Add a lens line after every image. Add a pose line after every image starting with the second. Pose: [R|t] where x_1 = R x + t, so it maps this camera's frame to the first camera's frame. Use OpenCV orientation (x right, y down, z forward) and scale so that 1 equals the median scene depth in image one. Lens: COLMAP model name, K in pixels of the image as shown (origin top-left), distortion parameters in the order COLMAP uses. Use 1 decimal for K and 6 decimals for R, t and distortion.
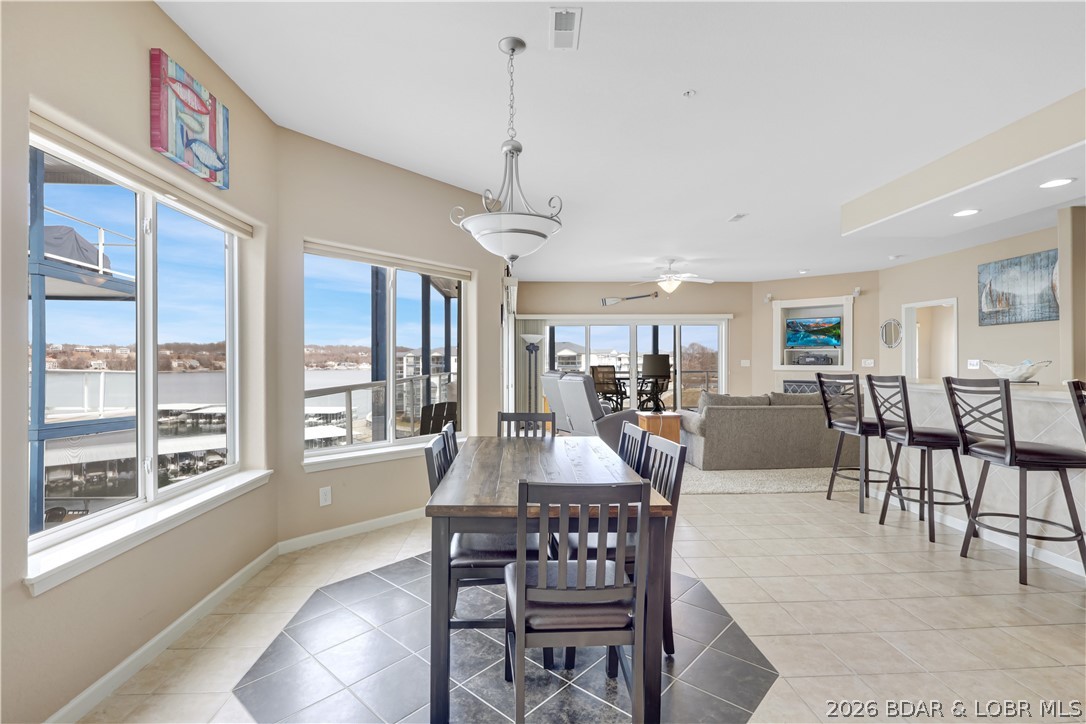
lens RADIAL K [[510.3, 0, 537.2], [0, 510.3, 362.6], [0, 0, 1]] dist [0.003440, 0.000002]
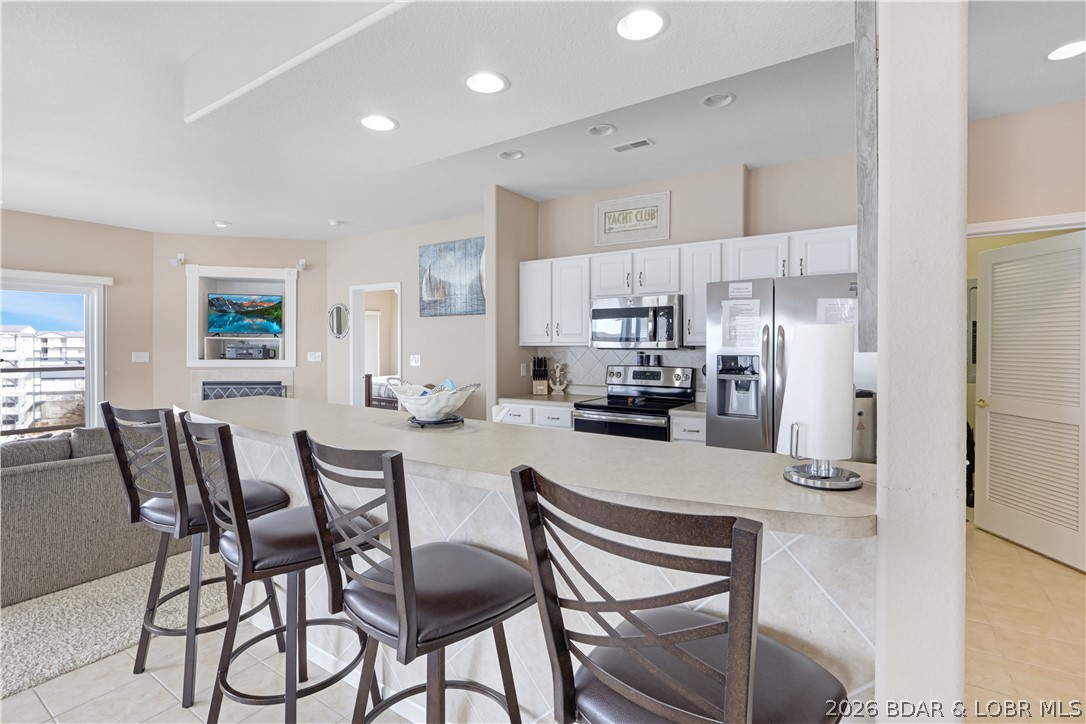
lens RADIAL K [[504.5, 0, 552.3], [0, 504.5, 348.4], [0, 0, 1]] dist [-0.000338, 0.000051]
pose [[0.595181, -0.000731, 0.803591, 0.311019], [-0.004245, 0.999983, 0.004054, -0.021821], [-0.803581, -0.005824, 0.595168, 0.310922]]
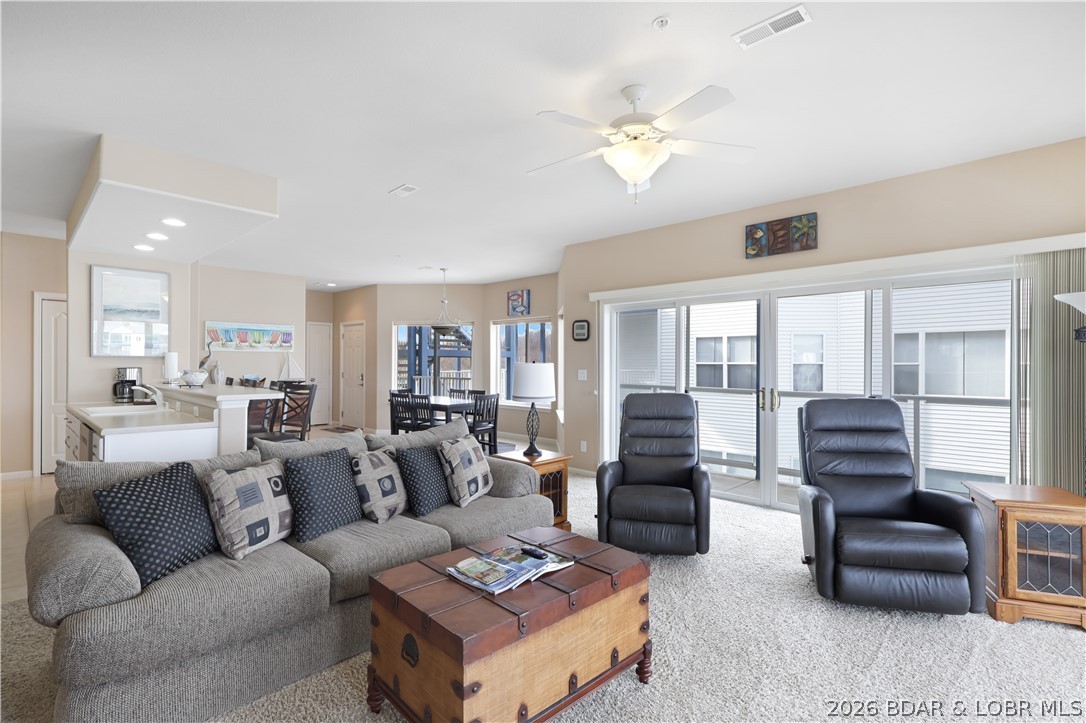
lens RADIAL K [[505.9, 0, 546.1], [0, 505.9, 359.8], [0, 0, 1]] dist [-0.001847, 0.000396]
pose [[-0.720818, -0.004579, -0.693109, 0.625774], [-0.002480, 0.999989, -0.004028, -0.015978], [0.693120, -0.001185, -0.720821, 1.388870]]
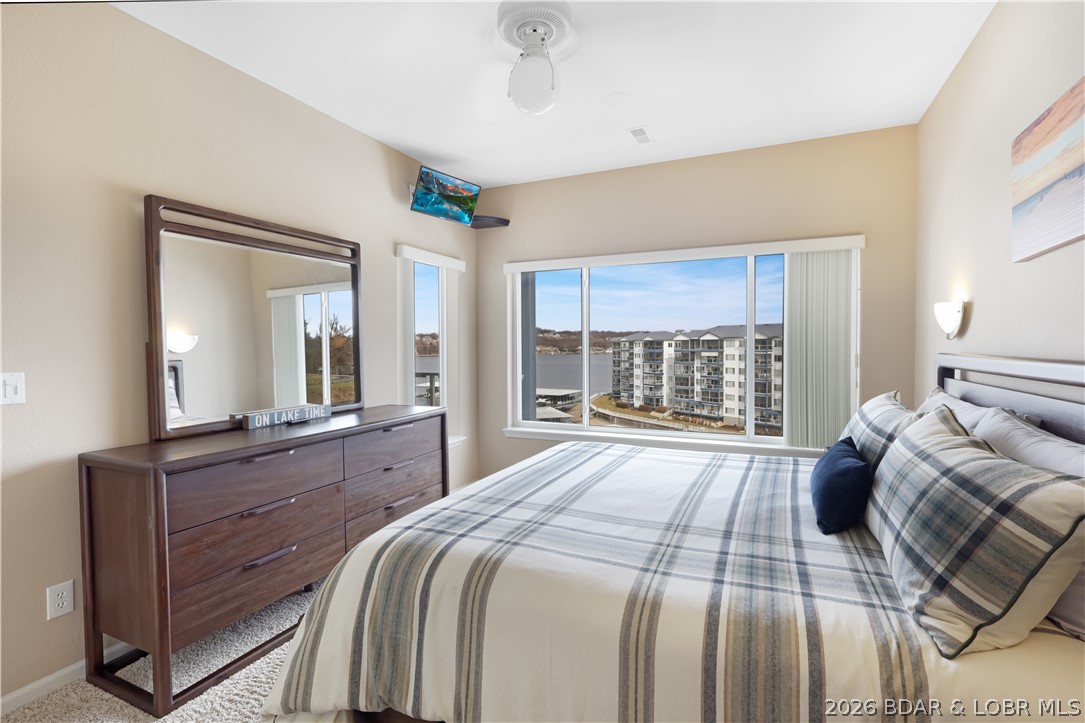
lens RADIAL K [[507.9, 0, 541.1], [0, 507.9, 358.3], [0, 0, 1]] dist [0.001063, 0.000423]
pose [[0.889612, 0.011556, -0.456570, 1.368334], [-0.002291, 0.999780, 0.020839, -0.021686], [0.456711, -0.017493, 0.889443, 1.153003]]
